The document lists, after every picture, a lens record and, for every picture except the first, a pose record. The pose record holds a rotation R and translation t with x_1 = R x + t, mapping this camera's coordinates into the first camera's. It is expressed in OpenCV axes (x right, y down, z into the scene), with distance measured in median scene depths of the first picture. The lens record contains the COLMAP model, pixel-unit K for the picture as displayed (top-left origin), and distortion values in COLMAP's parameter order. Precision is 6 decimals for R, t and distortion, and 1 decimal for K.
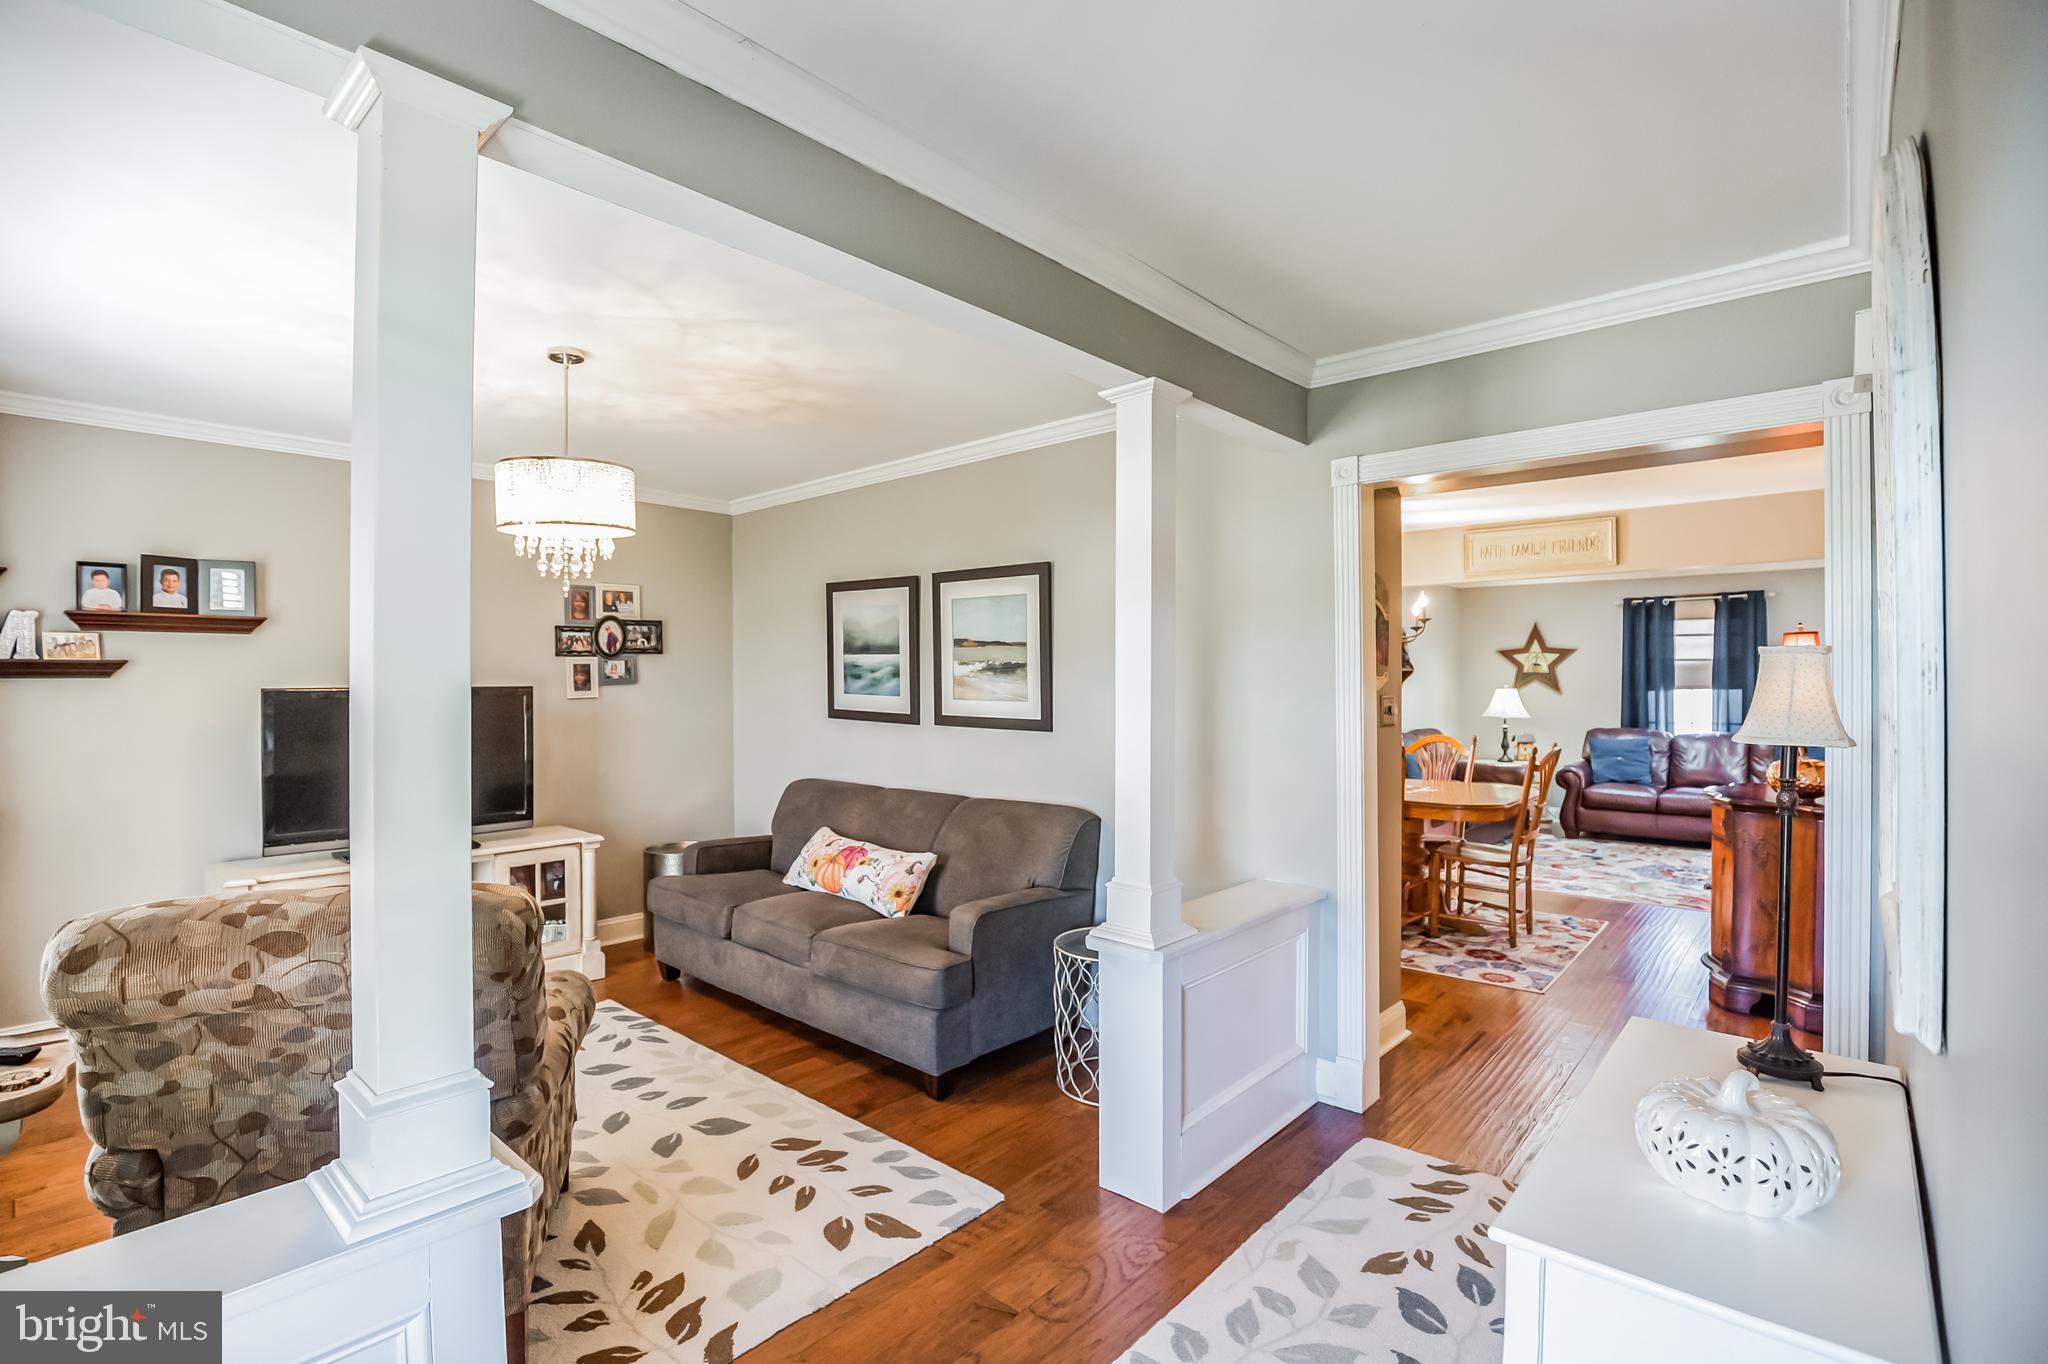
lens RADIAL K [[937.1, 0, 1025.8], [0, 937.1, 700.5], [0, 0, 1]] dist [-0.027372, -0.000078]
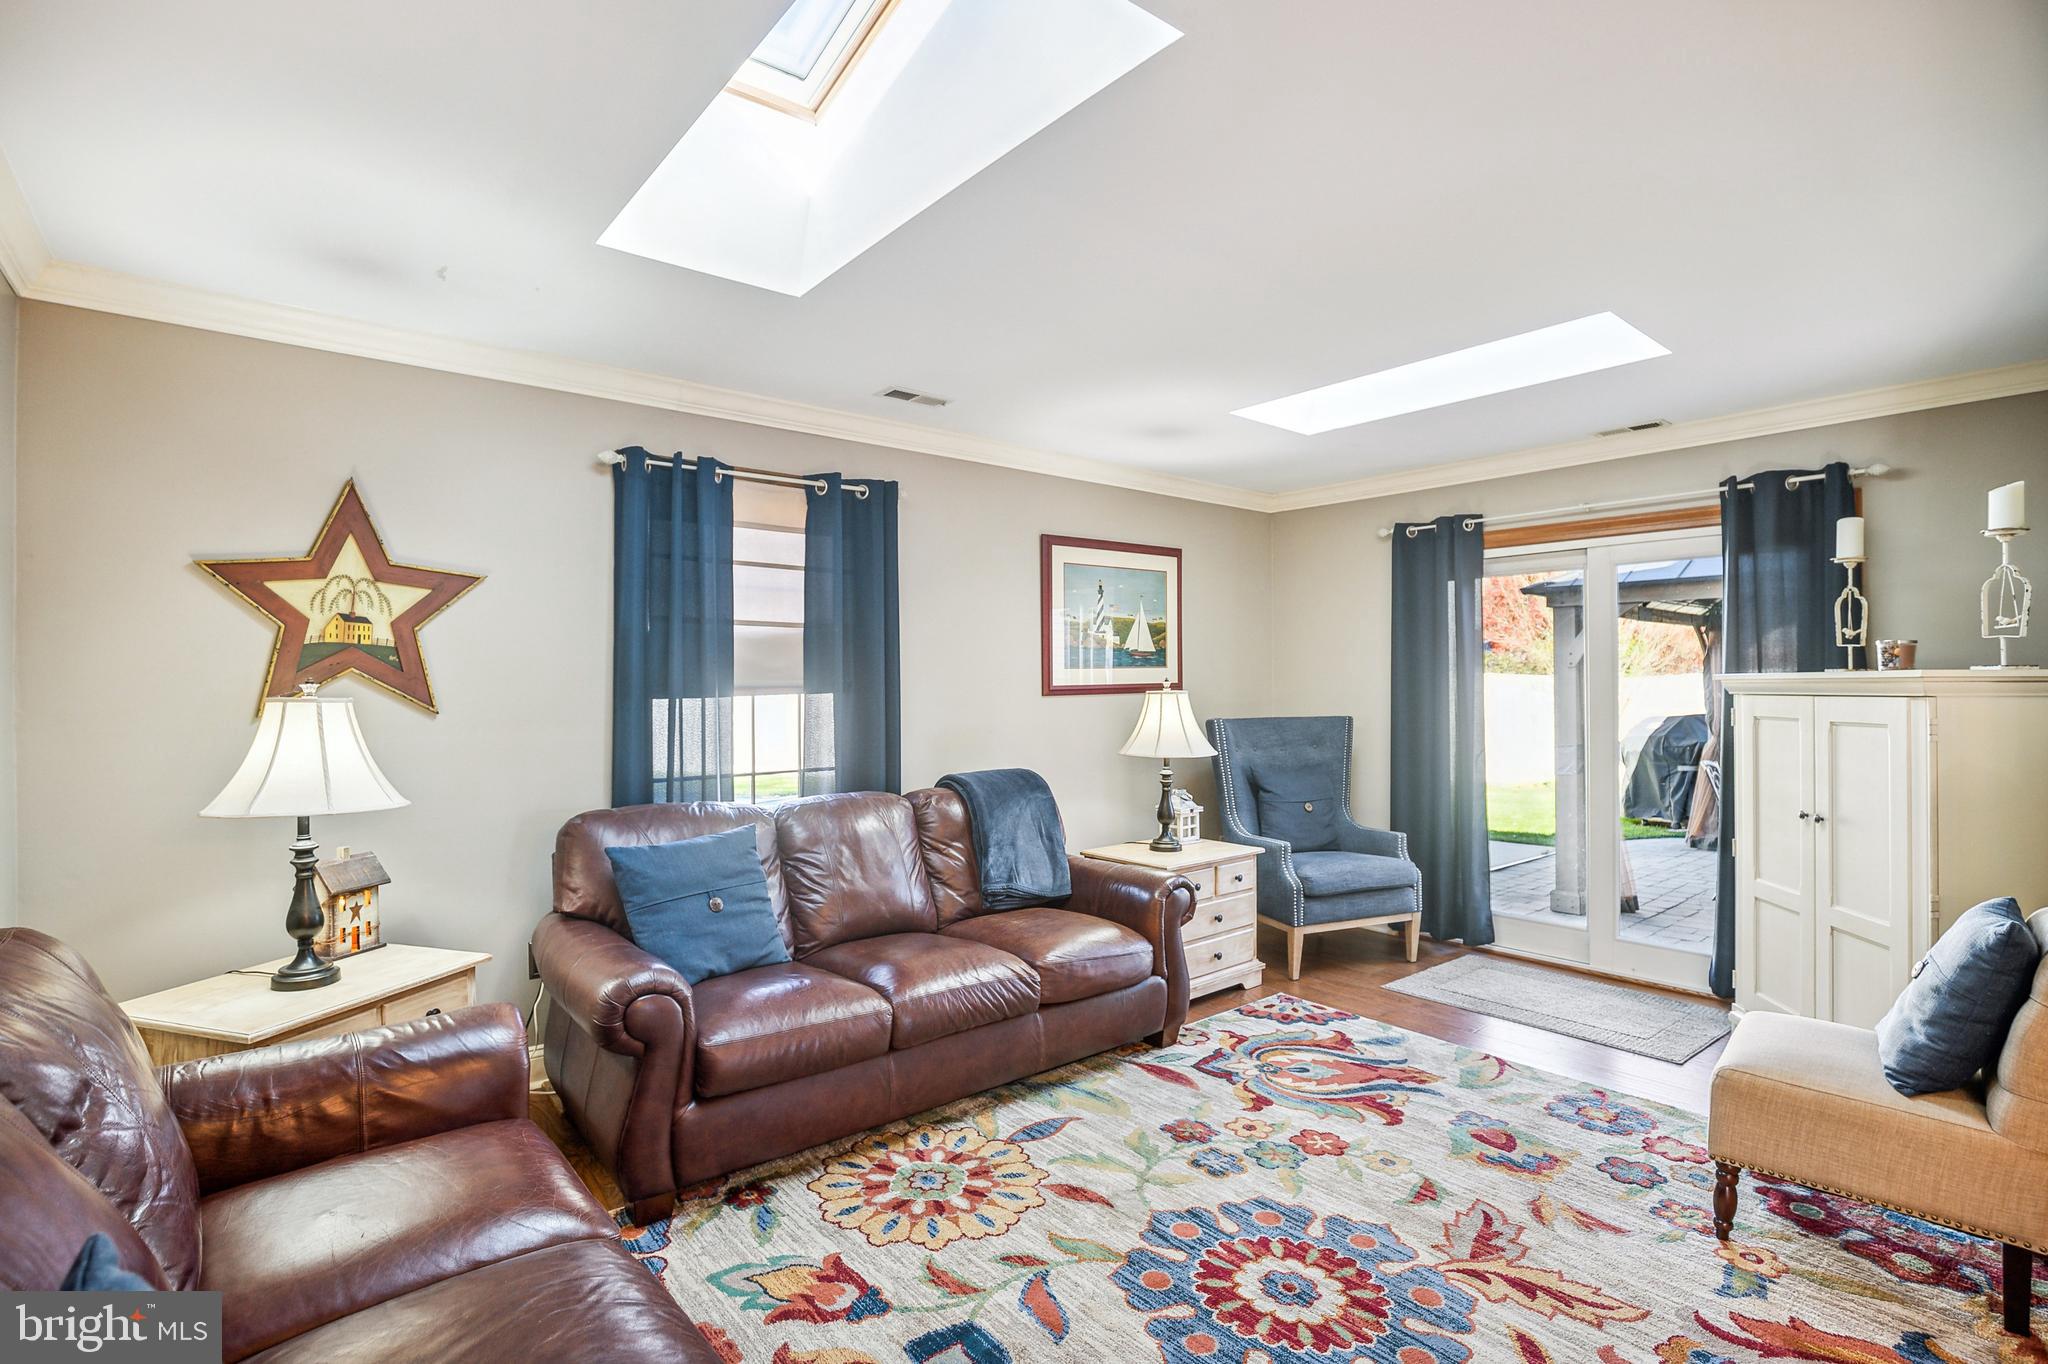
lens RADIAL K [[967.0, 0, 1024.0], [0, 967.0, 682.0], [0, 0, 1]] dist [-0.025621, 0.000051]
pose [[0.154953, 0.002888, 0.987918, 0.308359], [0.020803, 0.999764, -0.006186, -0.012605], [-0.987703, 0.021510, 0.154856, 0.825354]]
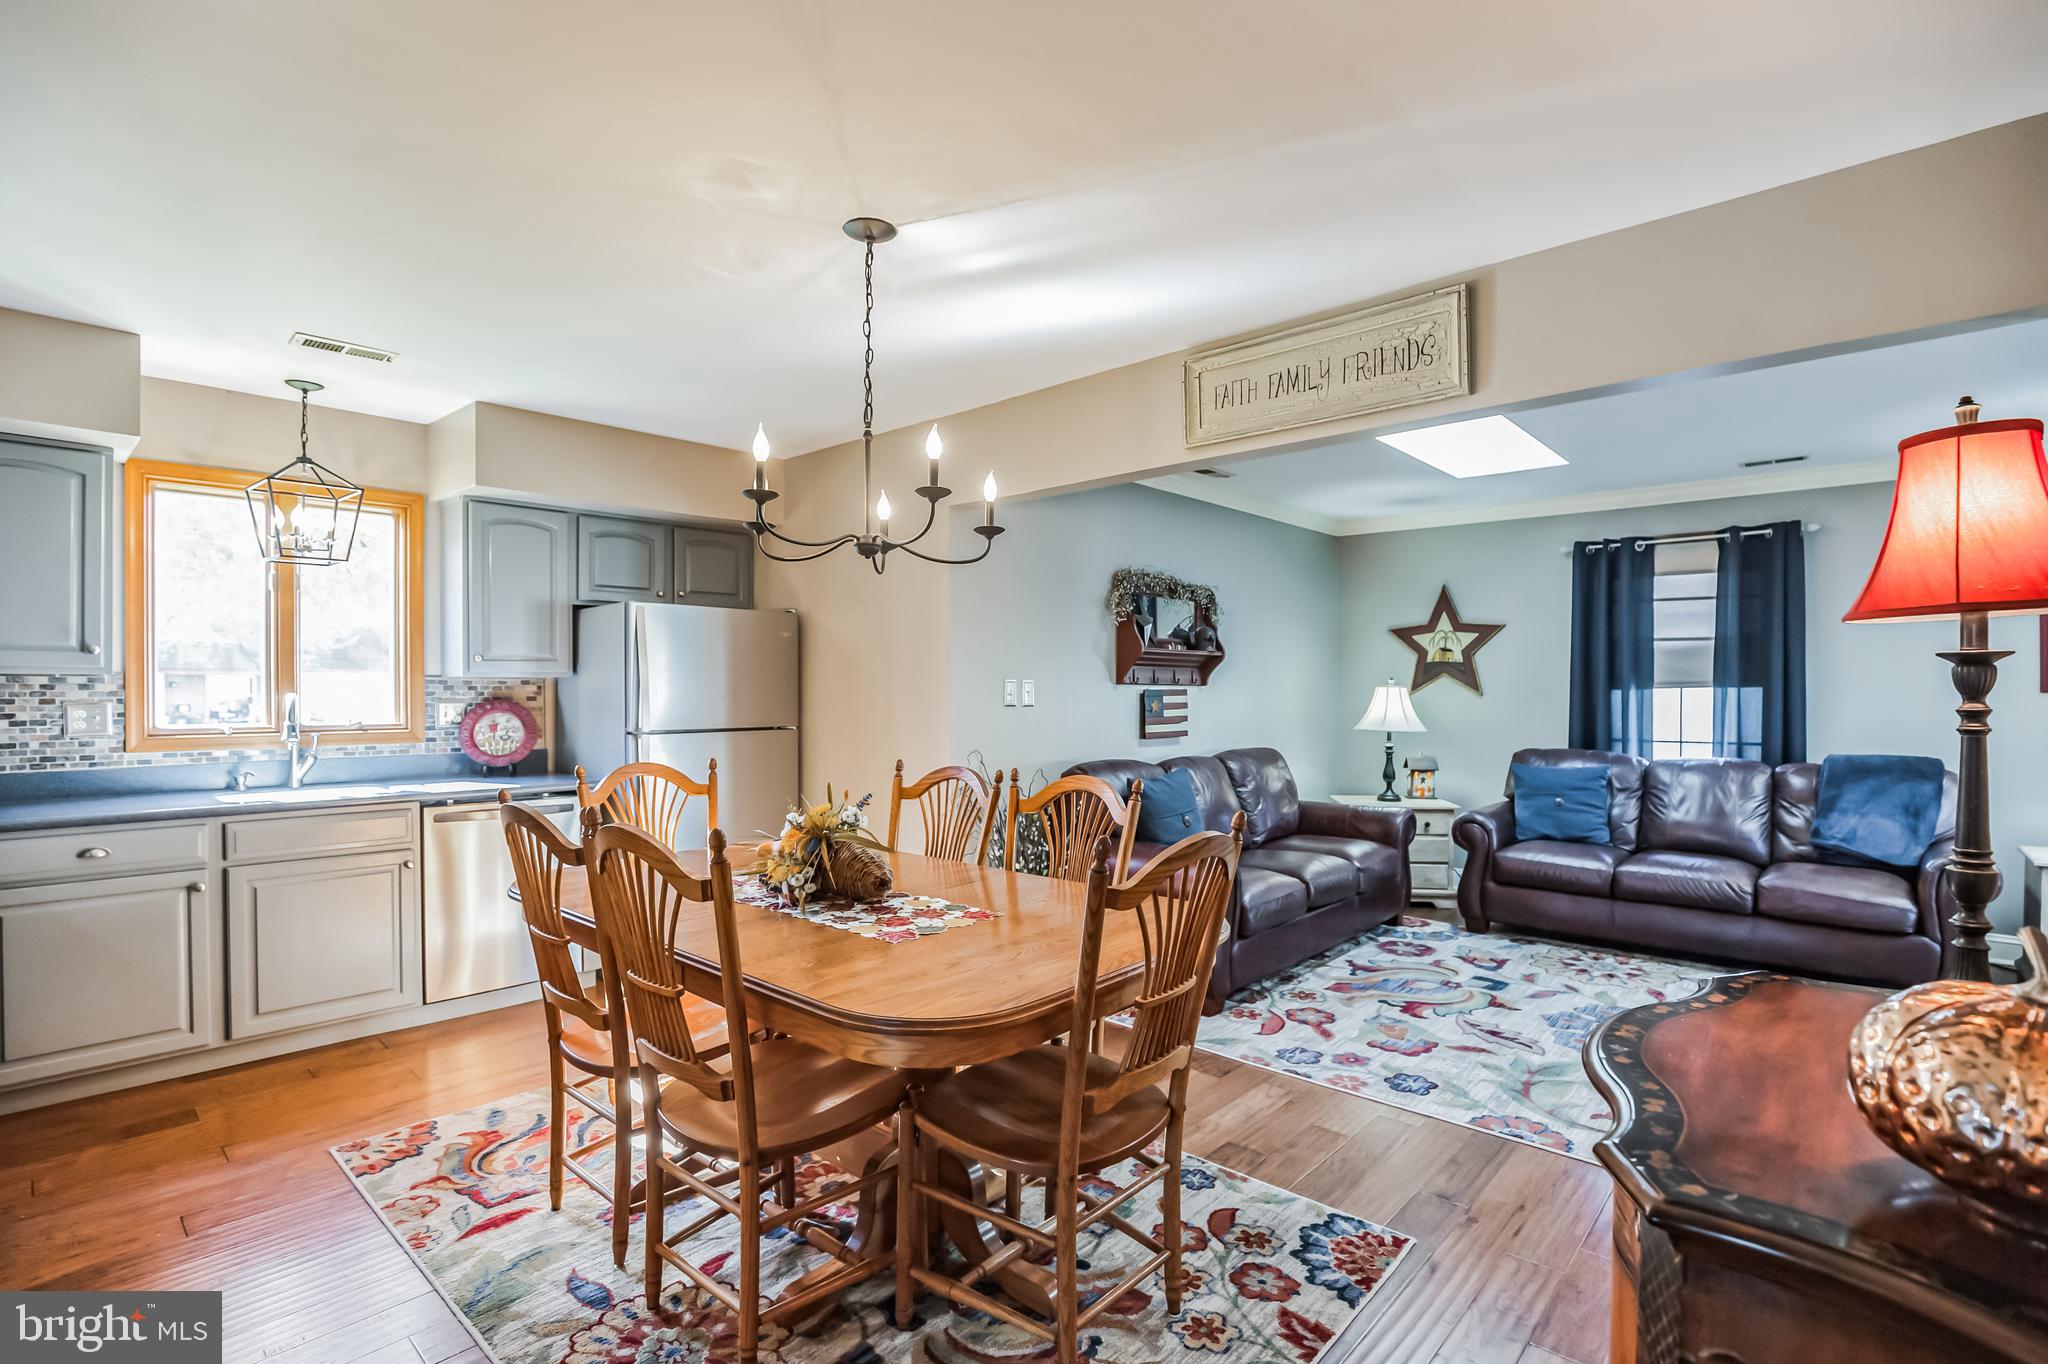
lens RADIAL K [[955.2, 0, 1023.6], [0, 955.2, 710.8], [0, 0, 1]] dist [-0.026827, 0.000220]
pose [[0.999949, 0.003323, -0.009543, 0.292059], [-0.003270, 0.999980, 0.005499, 0.001602], [0.009561, -0.005468, 0.999939, 0.371007]]
